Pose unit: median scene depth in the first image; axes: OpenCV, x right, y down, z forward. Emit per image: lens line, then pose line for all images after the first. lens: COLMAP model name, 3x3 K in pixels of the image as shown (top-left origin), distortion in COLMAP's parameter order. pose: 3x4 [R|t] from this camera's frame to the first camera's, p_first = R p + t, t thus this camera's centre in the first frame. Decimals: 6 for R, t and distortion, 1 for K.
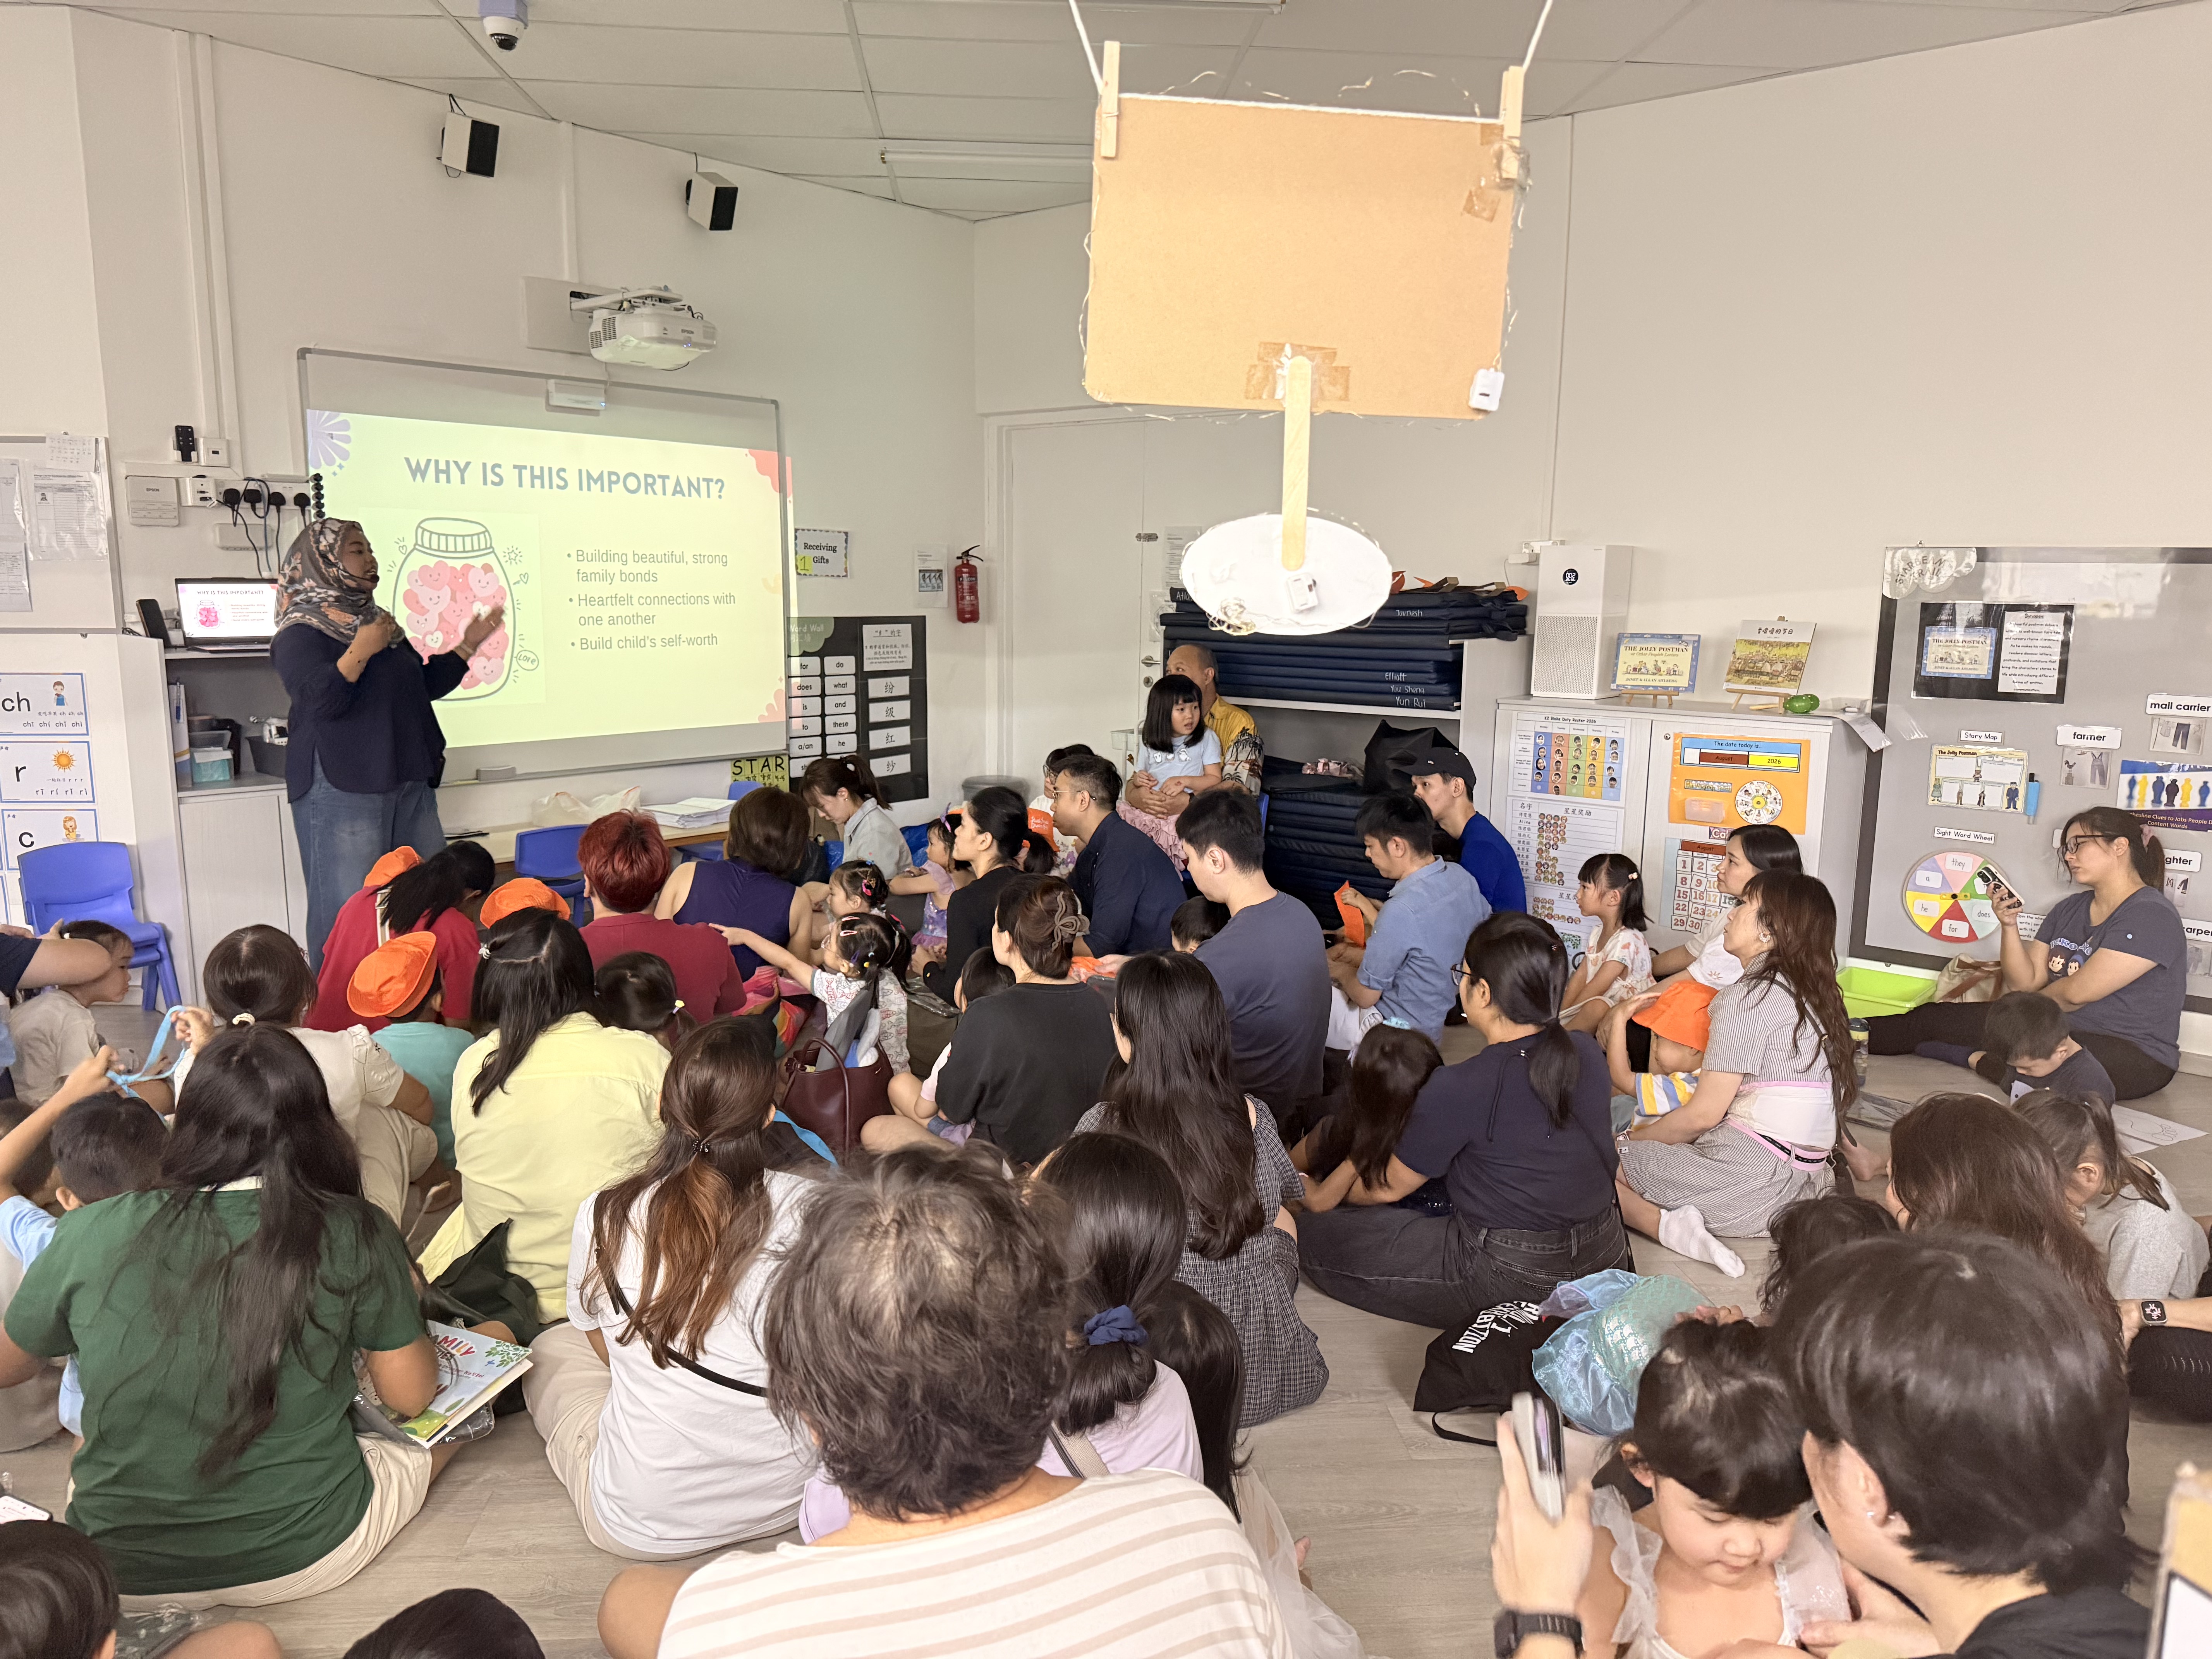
lens RADIAL K [[1550.5, 0, 1099.6], [0, 1550.5, 832.9], [0, 0, 1]] dist [0.067715, -0.079244]
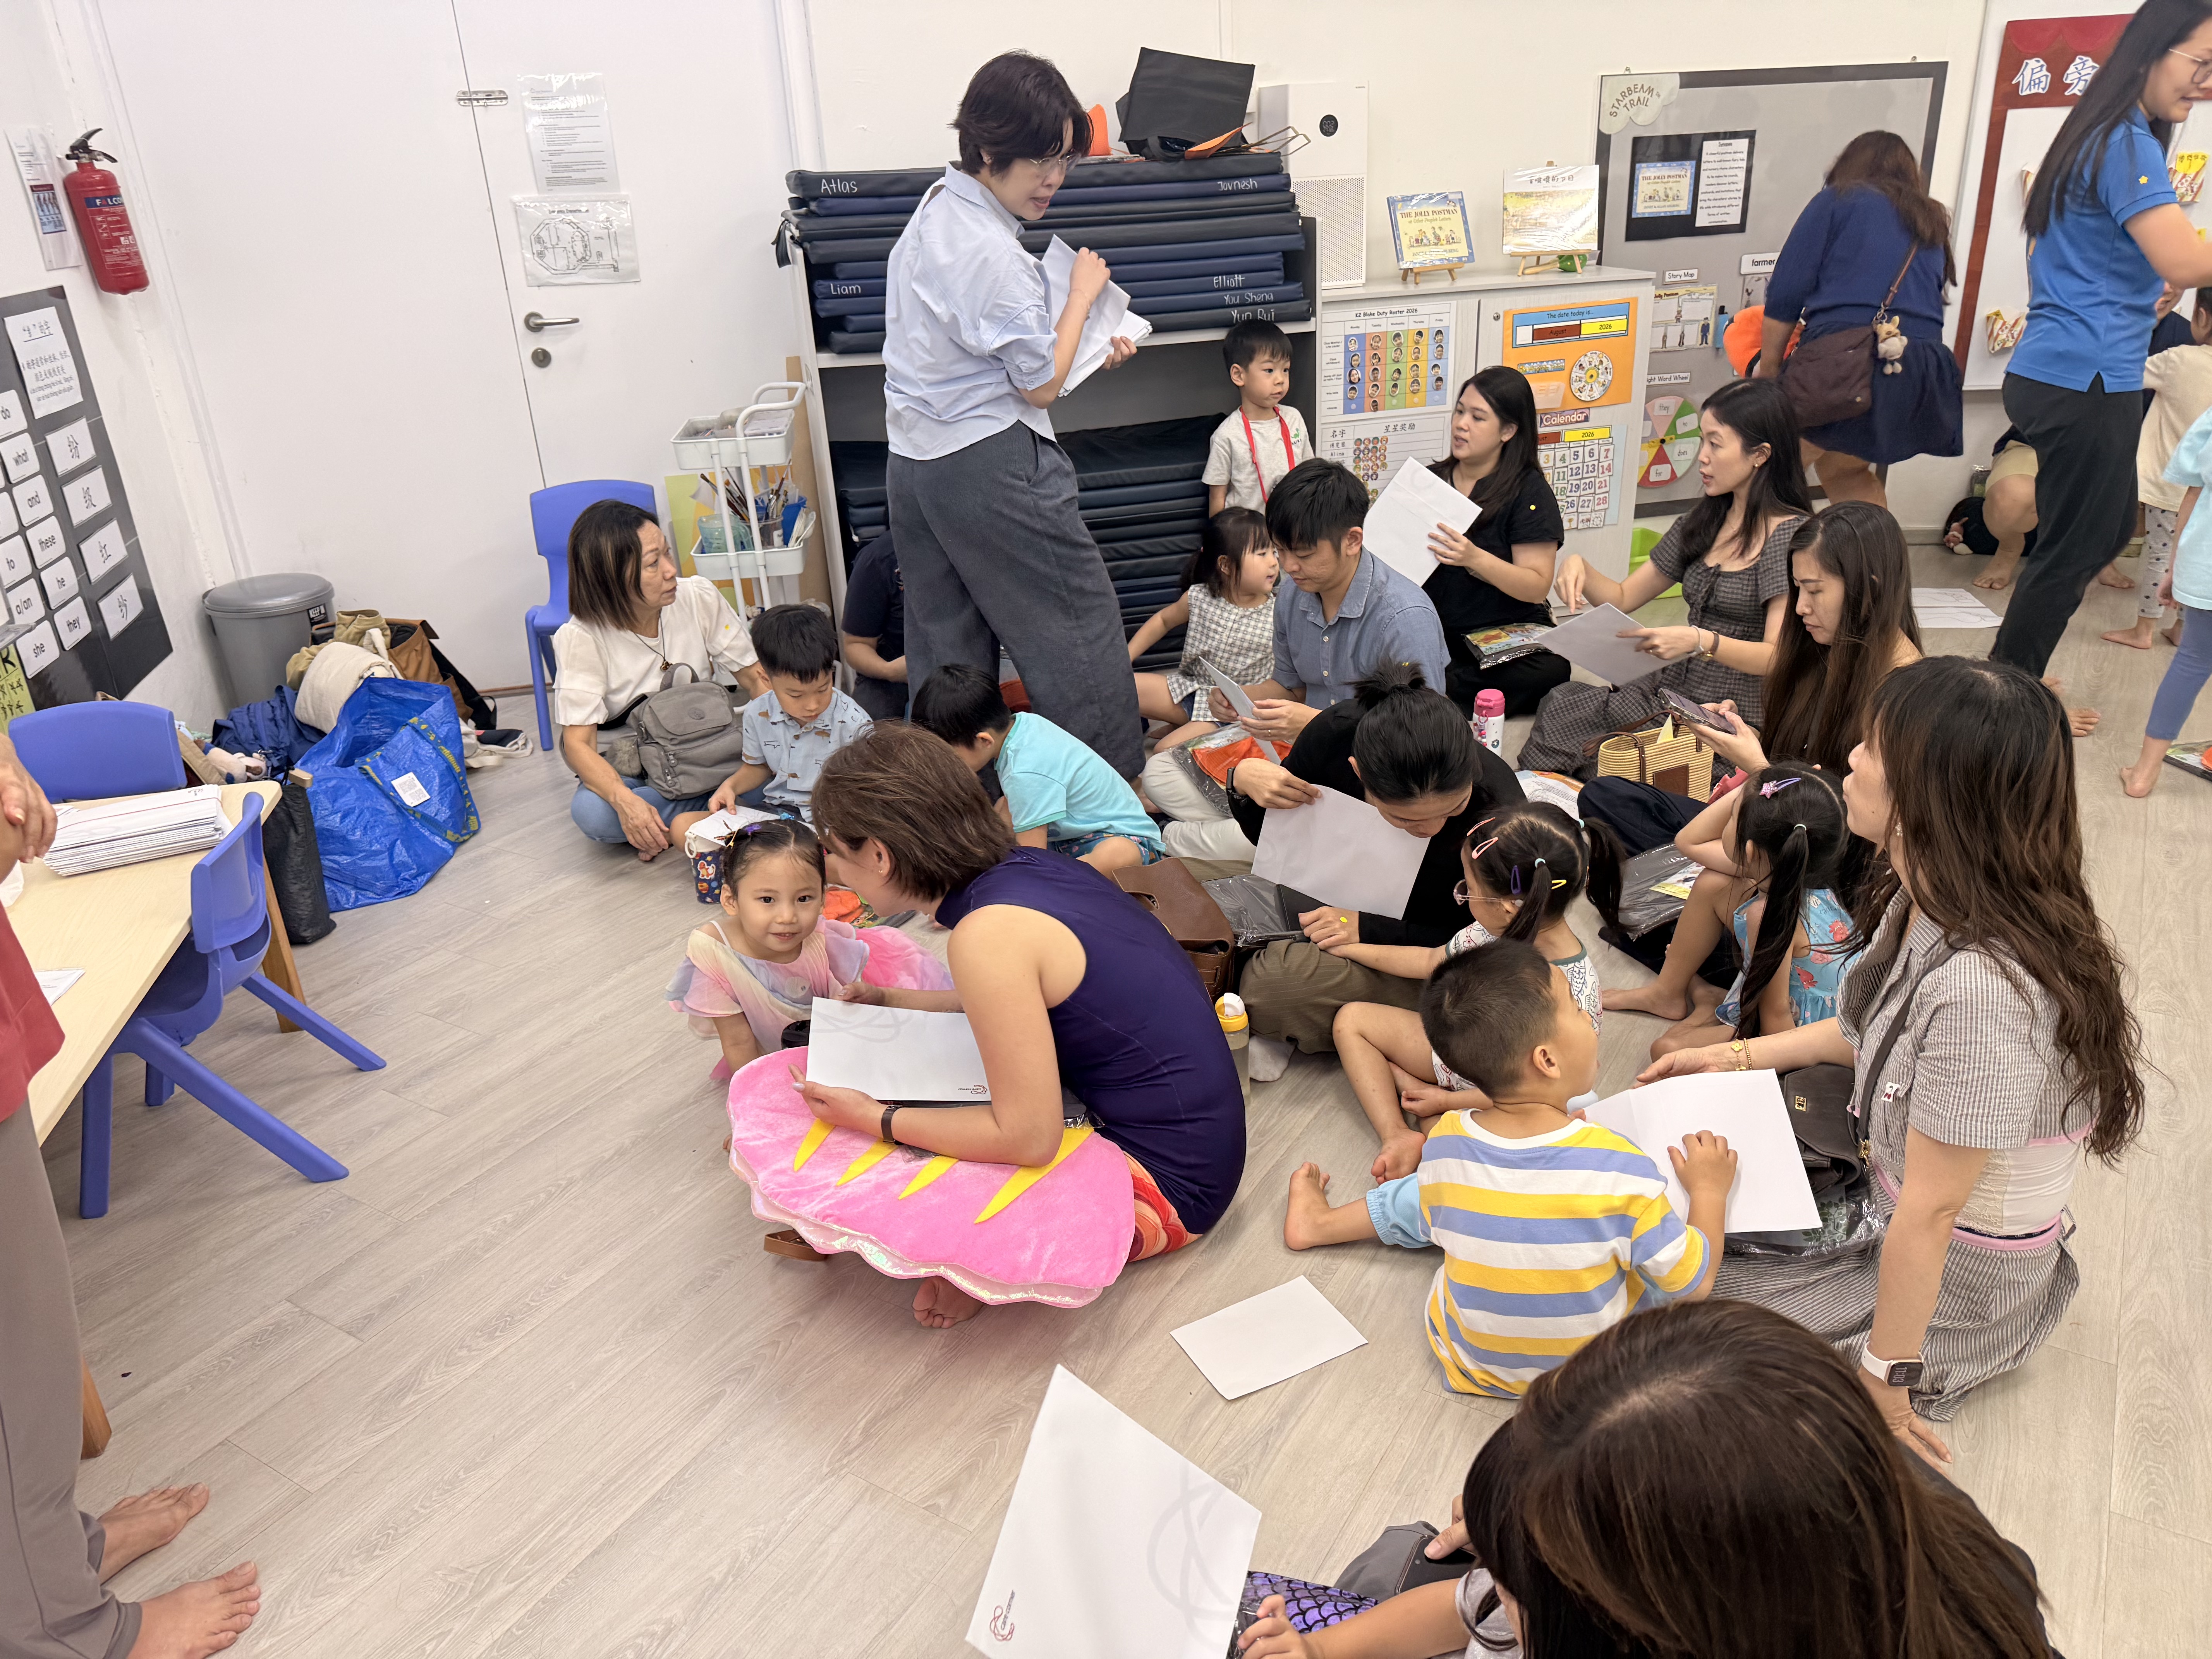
lens RADIAL K [[1550.5, 0, 1126.8], [0, 1550.5, 825.1], [0, 0, 1]] dist [0.067715, -0.079244]
pose [[0.571416, -0.357571, 0.738665, -0.508969], [0.187442, 0.933160, 0.306721, -0.105989], [-0.798968, -0.036809, 0.600246, 0.652239]]
